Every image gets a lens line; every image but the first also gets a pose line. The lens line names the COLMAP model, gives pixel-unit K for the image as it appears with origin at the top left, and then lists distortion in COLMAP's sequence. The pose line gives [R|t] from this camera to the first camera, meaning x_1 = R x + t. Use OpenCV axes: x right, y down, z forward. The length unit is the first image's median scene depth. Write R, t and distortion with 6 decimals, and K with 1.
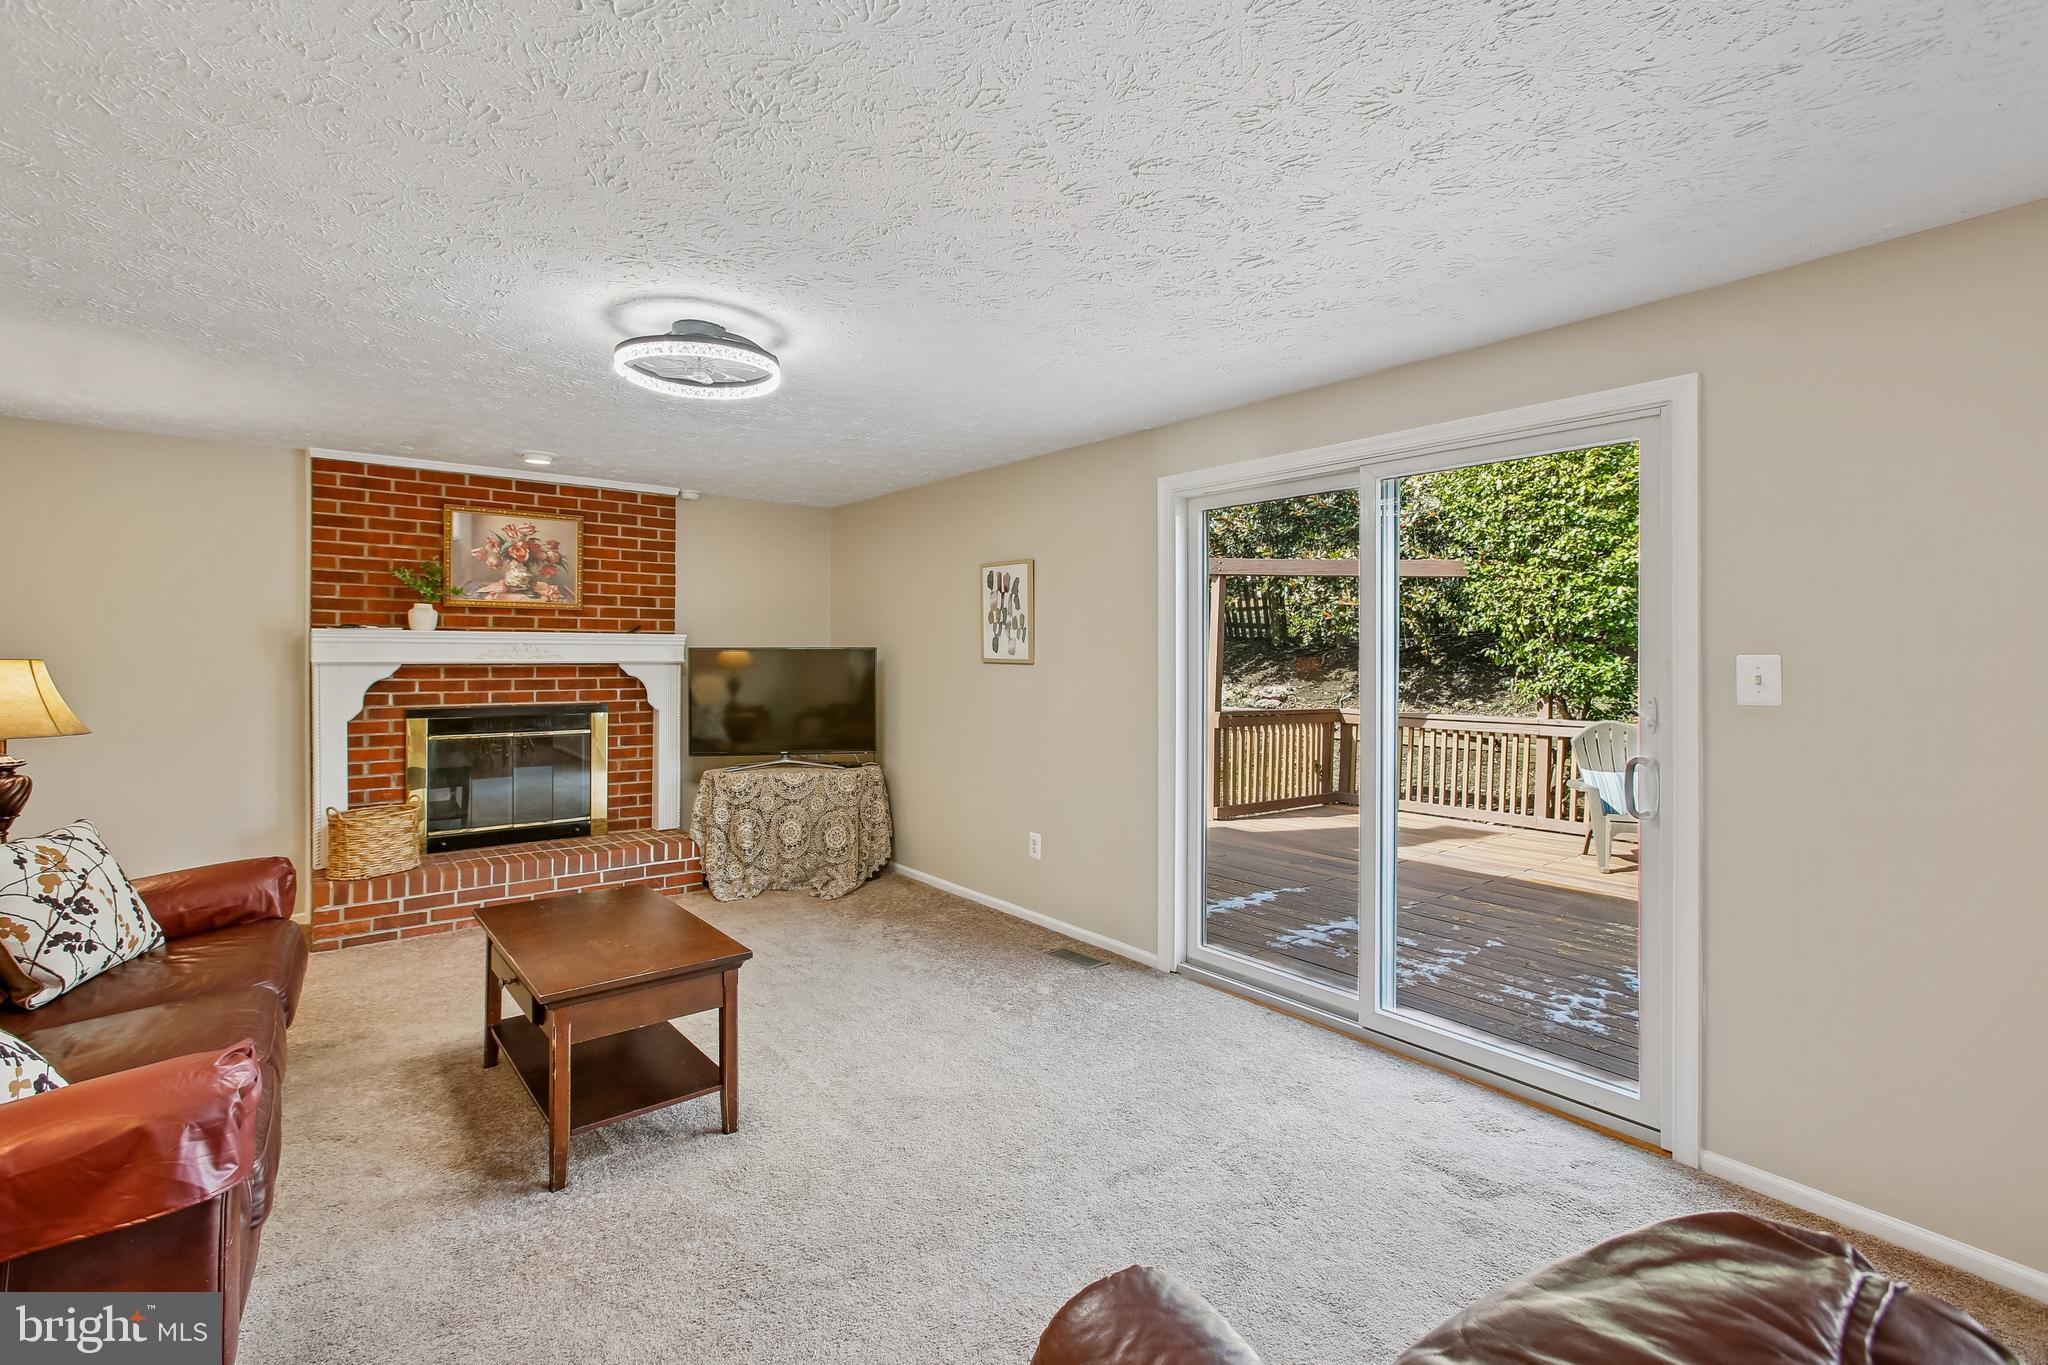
lens RADIAL K [[903.9, 0, 1014.4], [0, 903.9, 644.1], [0, 0, 1]] dist [0.000920, 0.000914]
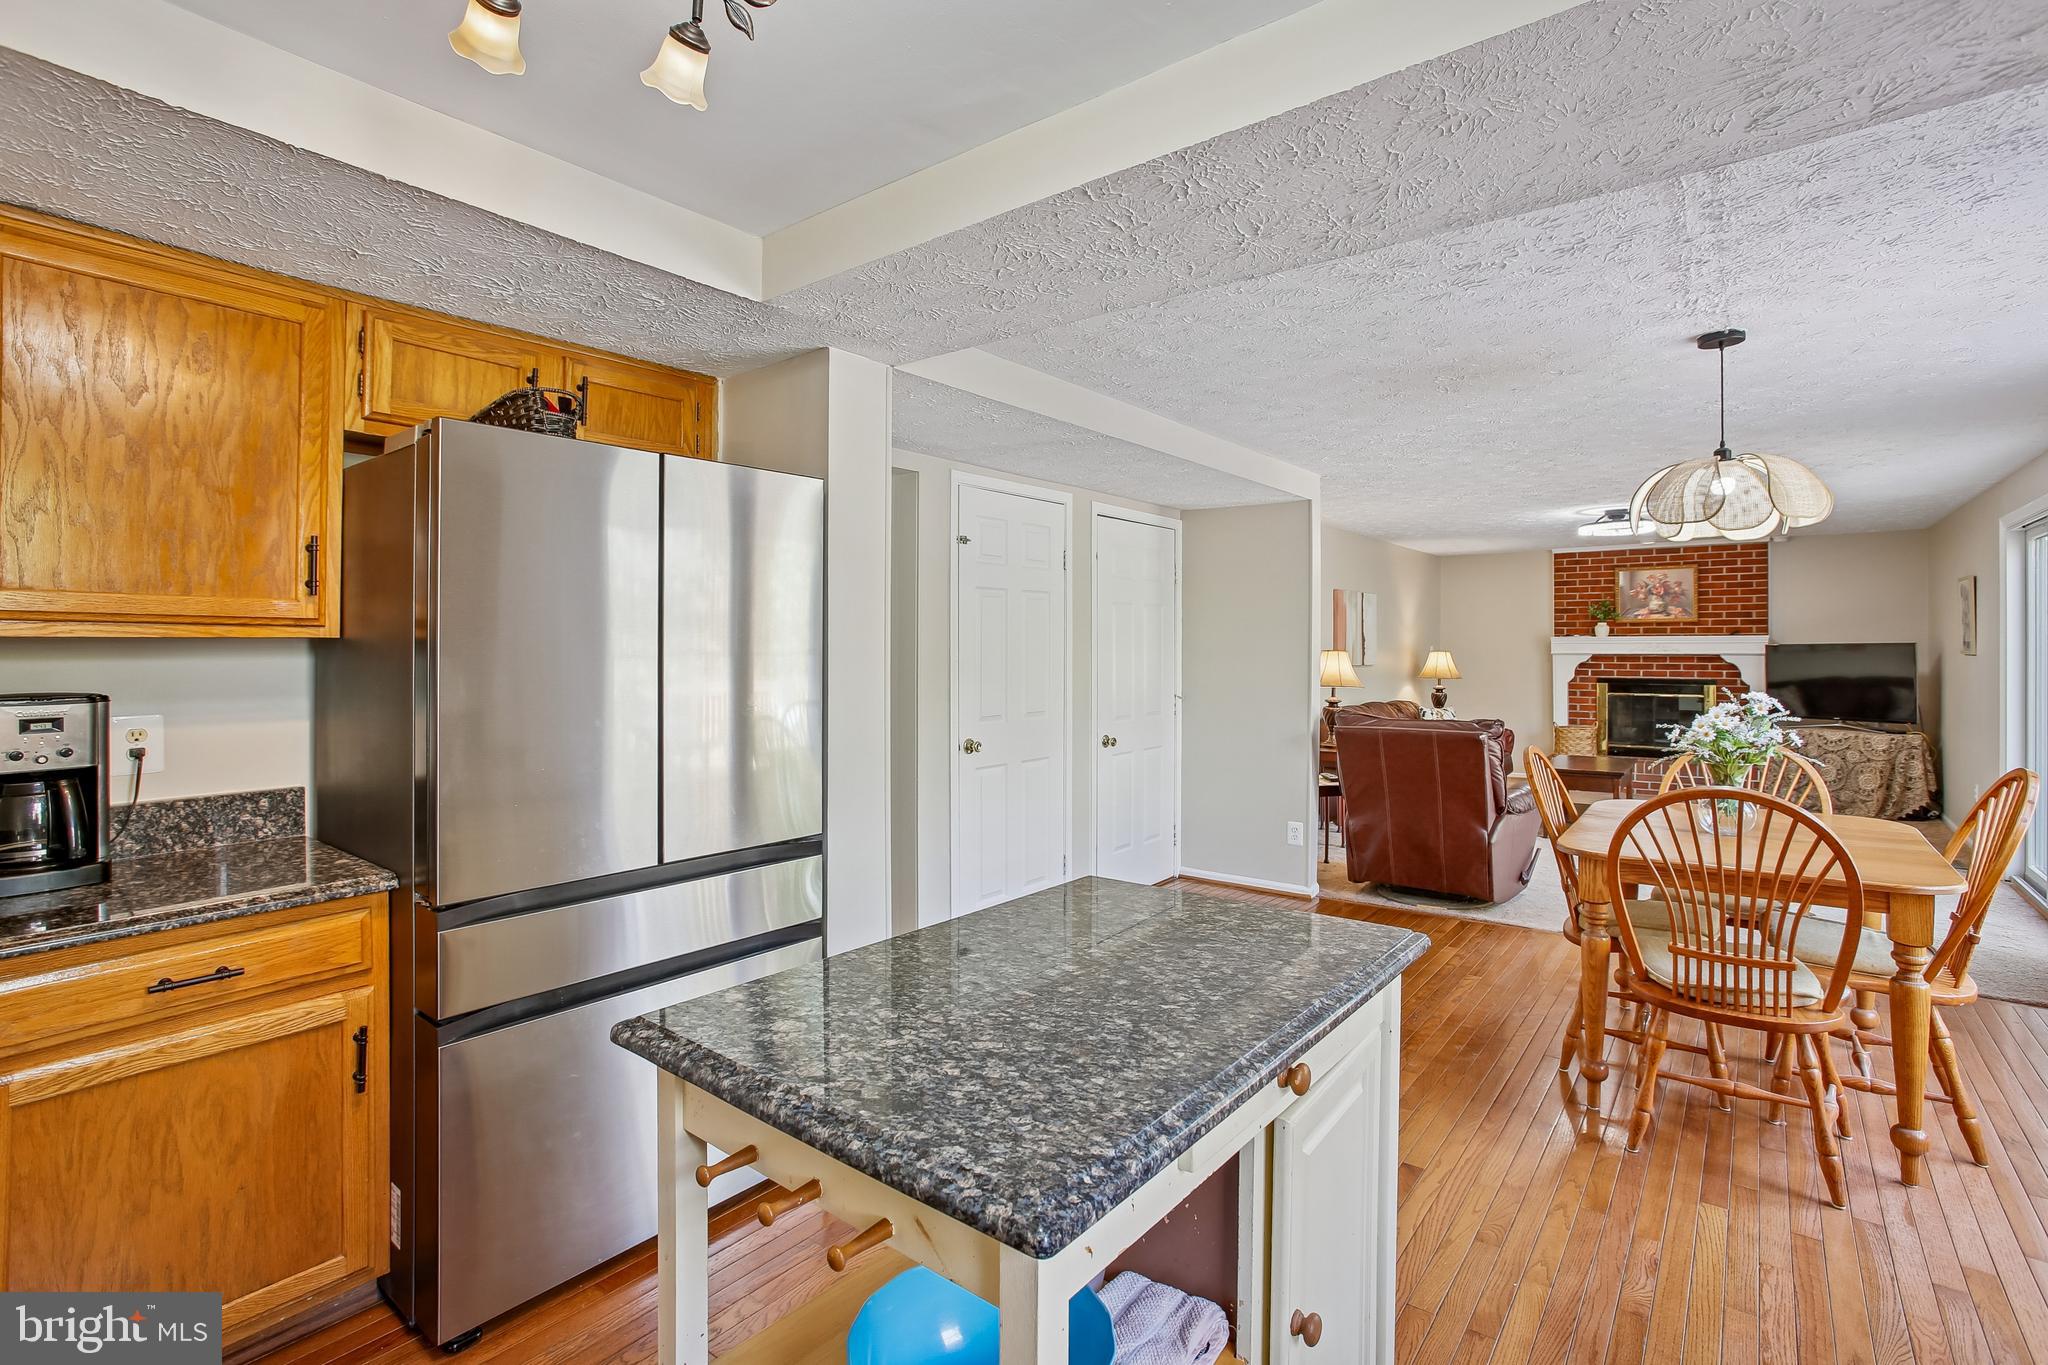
lens RADIAL K [[978.9, 0, 1019.0], [0, 978.9, 663.2], [0, 0, 1]] dist [-0.032079, 0.023771]
pose [[0.220990, 0.011463, -0.975209, 1.001399], [0.014482, 0.999782, 0.015034, -0.007324], [0.975168, -0.017445, 0.220776, -0.609248]]
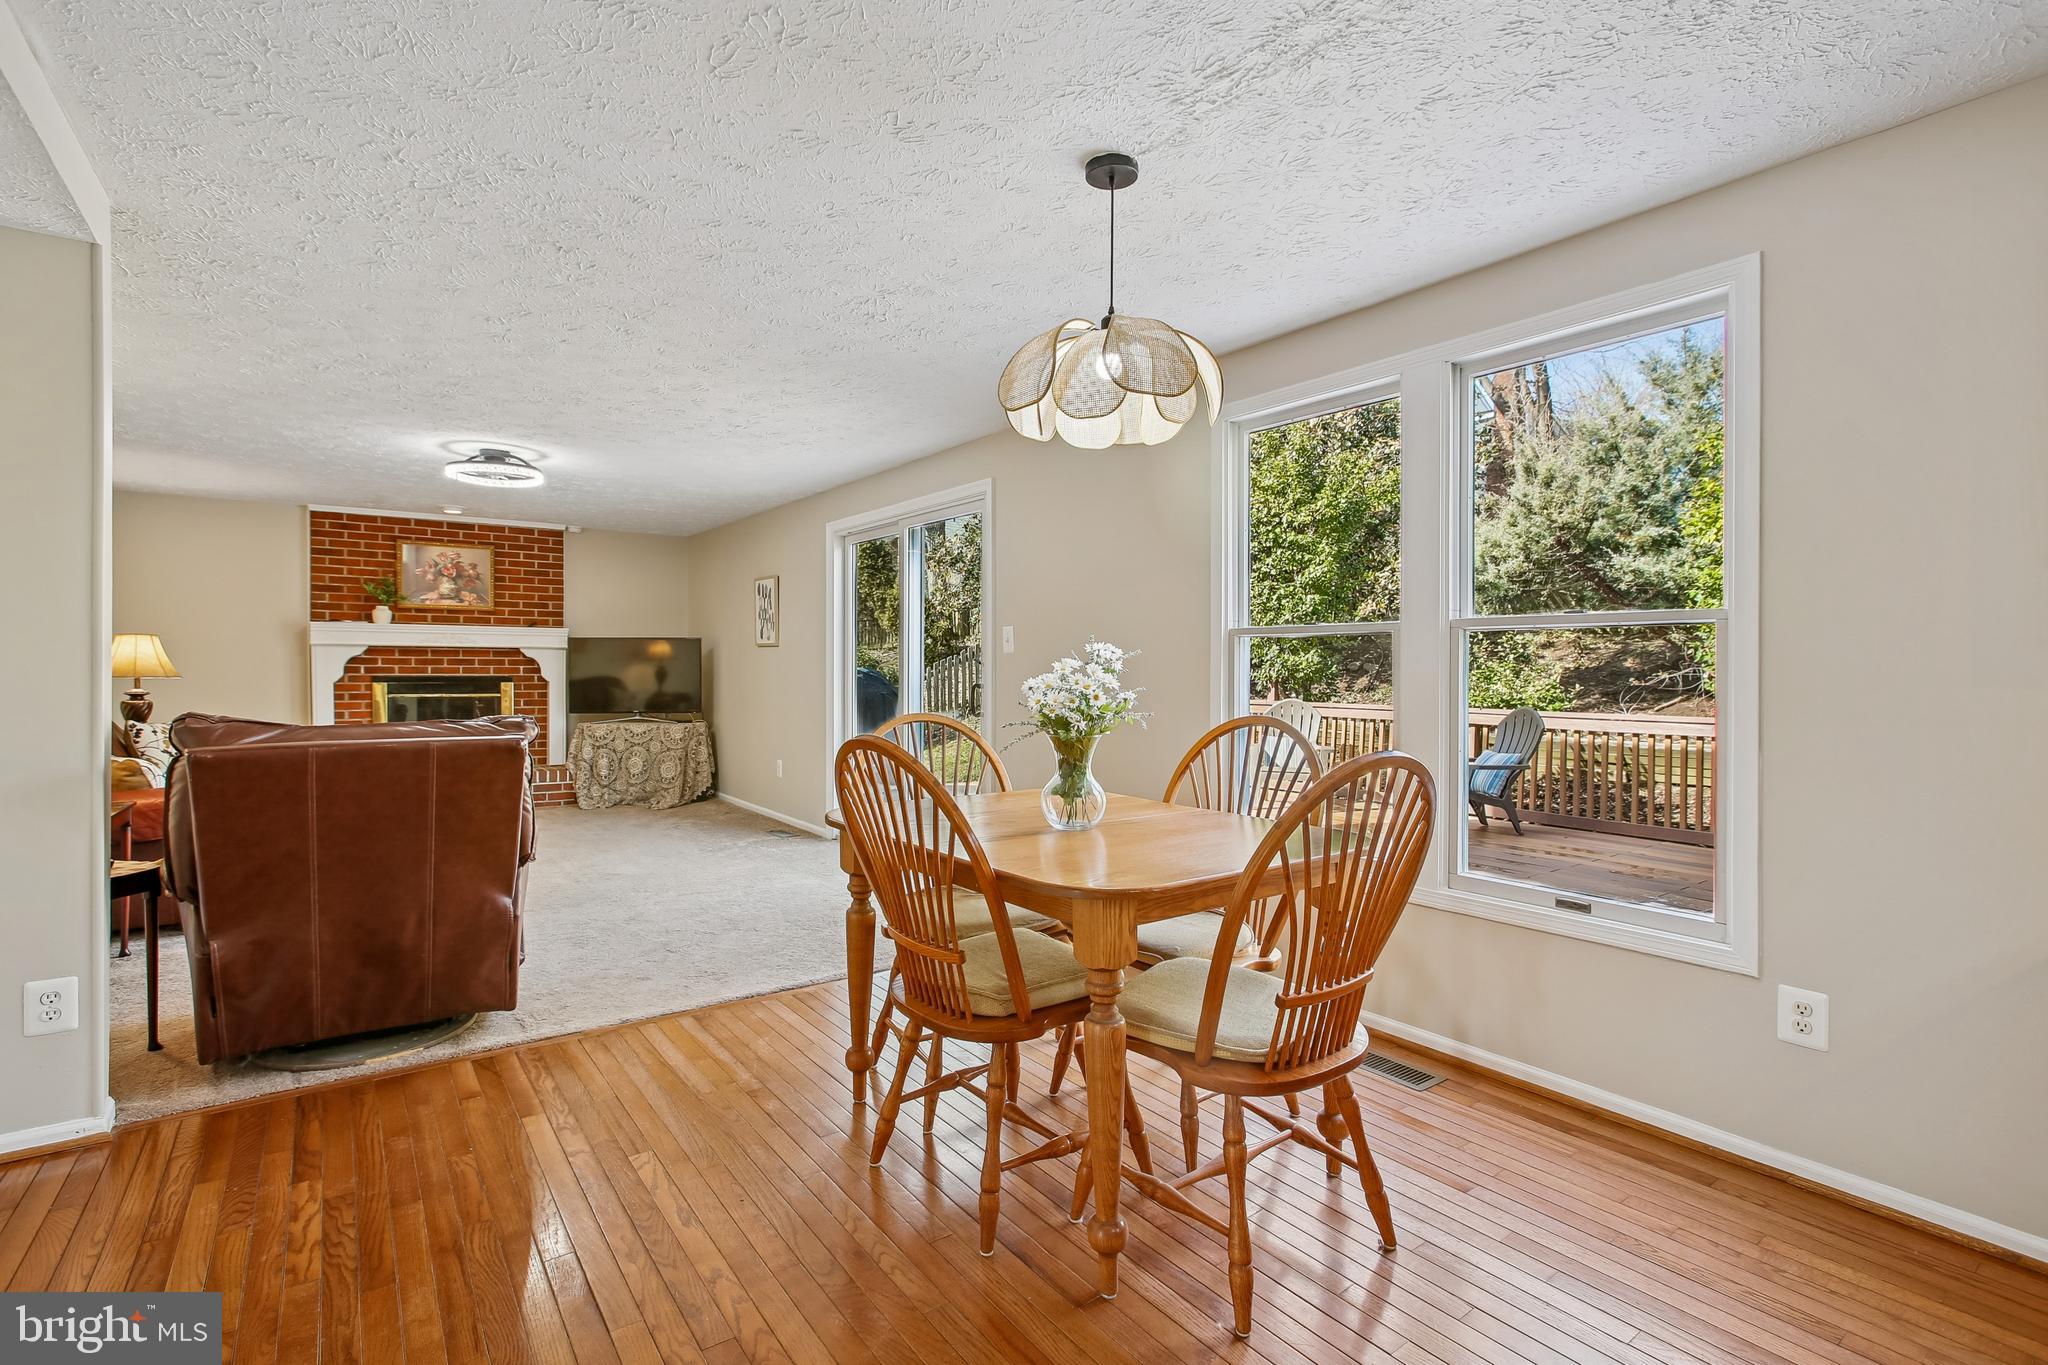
lens RADIAL K [[945.1, 0, 1034.7], [0, 945.1, 673.7], [0, 0, 1]] dist [-0.013977, -0.000036]
pose [[0.999228, 0.002628, -0.039187, 0.463391], [-0.002022, 0.999878, 0.015498, 0.039059], [0.039223, -0.015407, 0.999112, -0.489403]]
